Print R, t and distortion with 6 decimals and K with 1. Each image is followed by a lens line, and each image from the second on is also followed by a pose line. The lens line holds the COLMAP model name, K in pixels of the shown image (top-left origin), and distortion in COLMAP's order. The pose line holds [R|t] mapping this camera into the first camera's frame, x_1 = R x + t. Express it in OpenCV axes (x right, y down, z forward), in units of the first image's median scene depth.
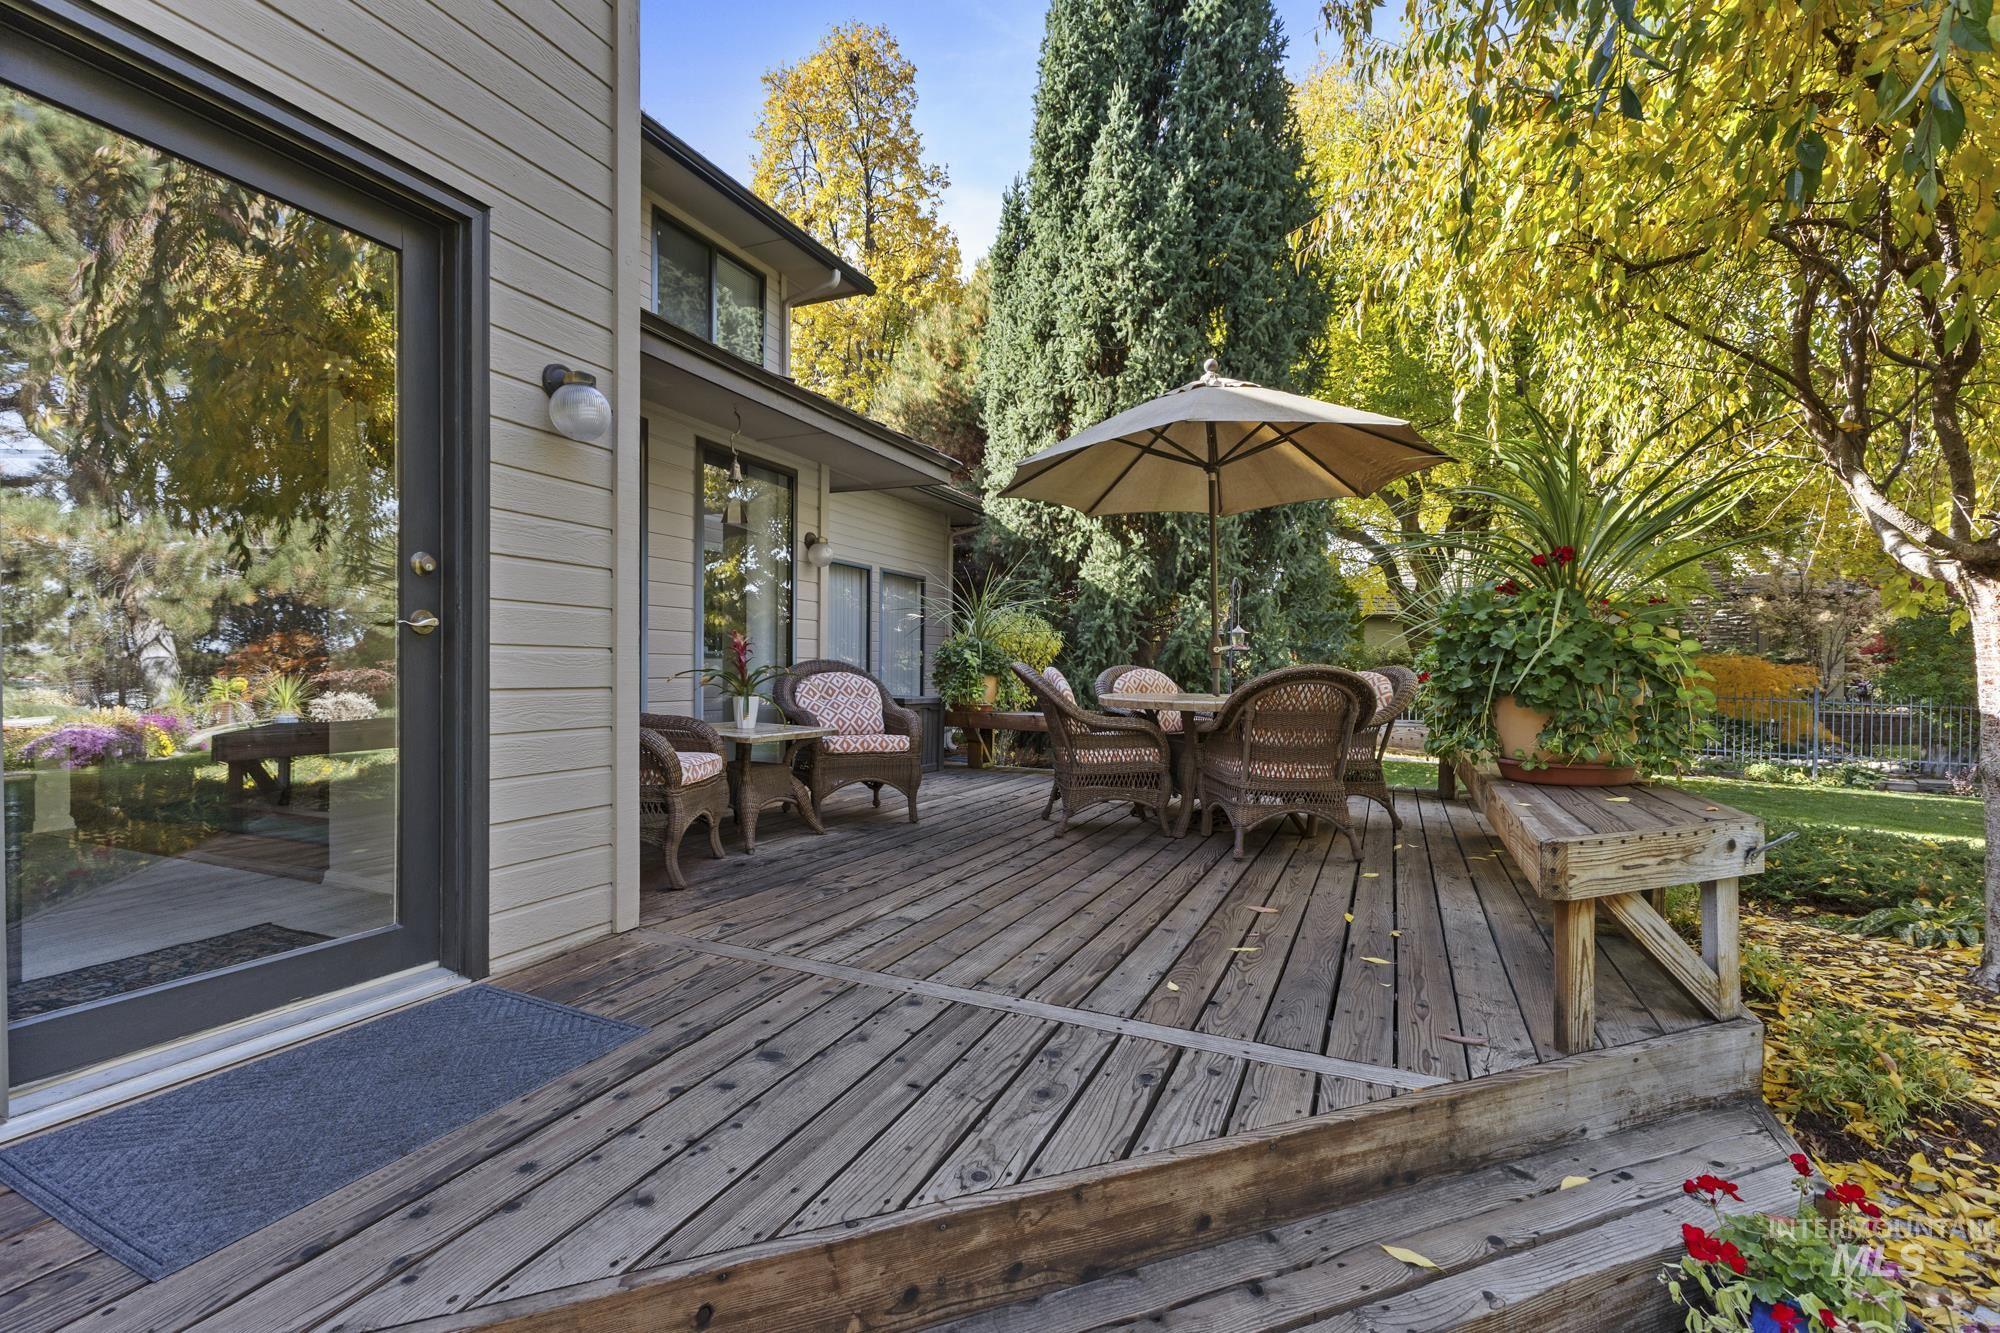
lens RADIAL K [[871.6, 0, 1014.8], [0, 871.6, 675.9], [0, 0, 1]] dist [0.030044, -0.010911]
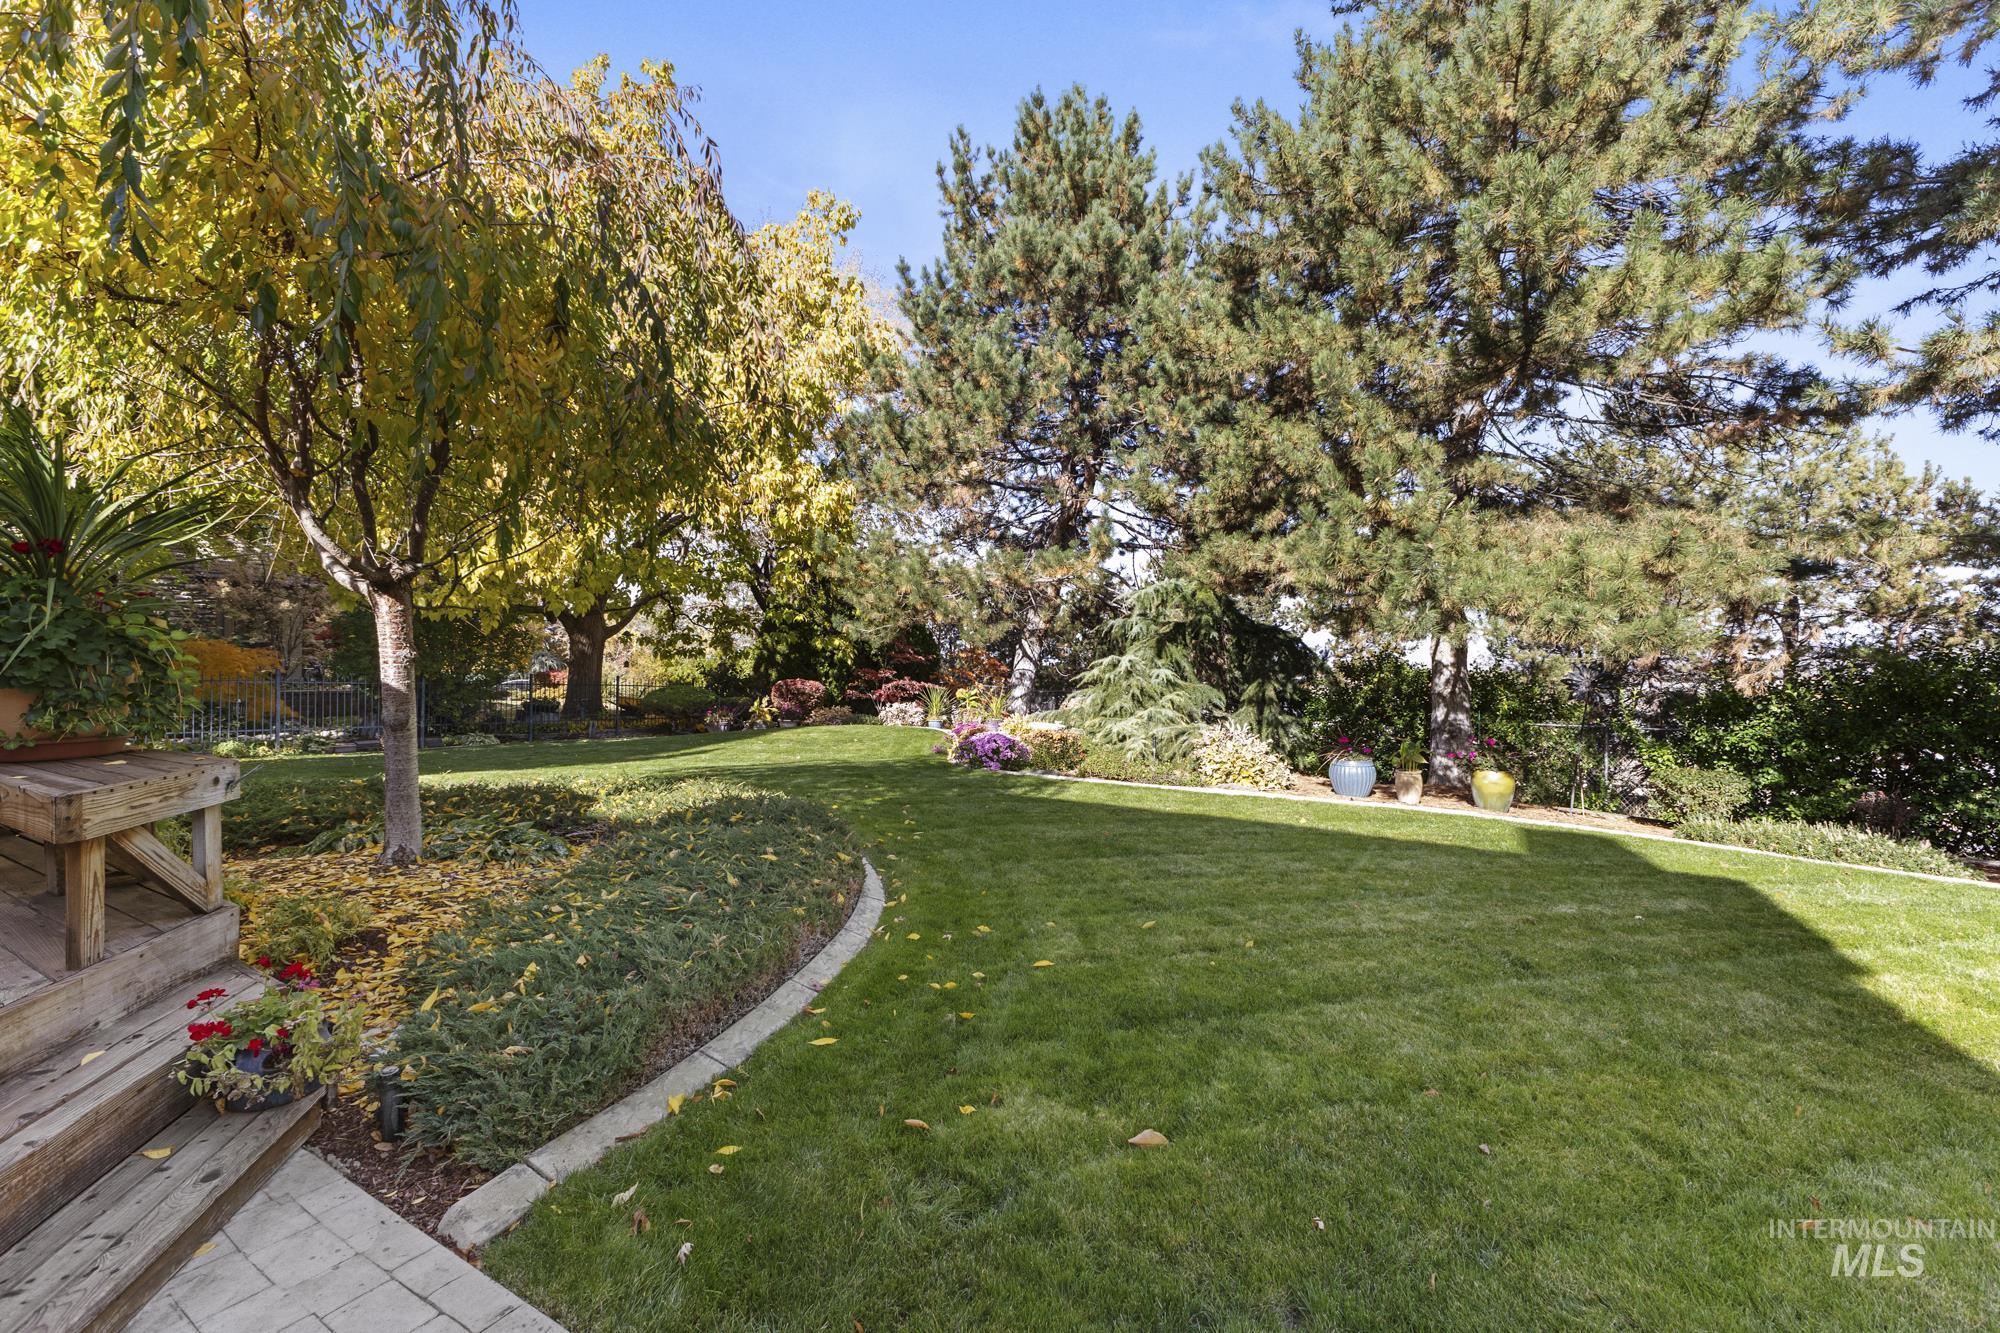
lens RADIAL K [[835.6, 0, 1000.0], [0, 835.6, 666.5], [0, 0, 1]] dist [0.000260, -0.002870]
pose [[0.122533, -0.009605, 0.992418, -0.105652], [0.000252, 0.999953, 0.009647, 0.000133], [-0.992464, -0.000932, 0.122530, -0.119475]]
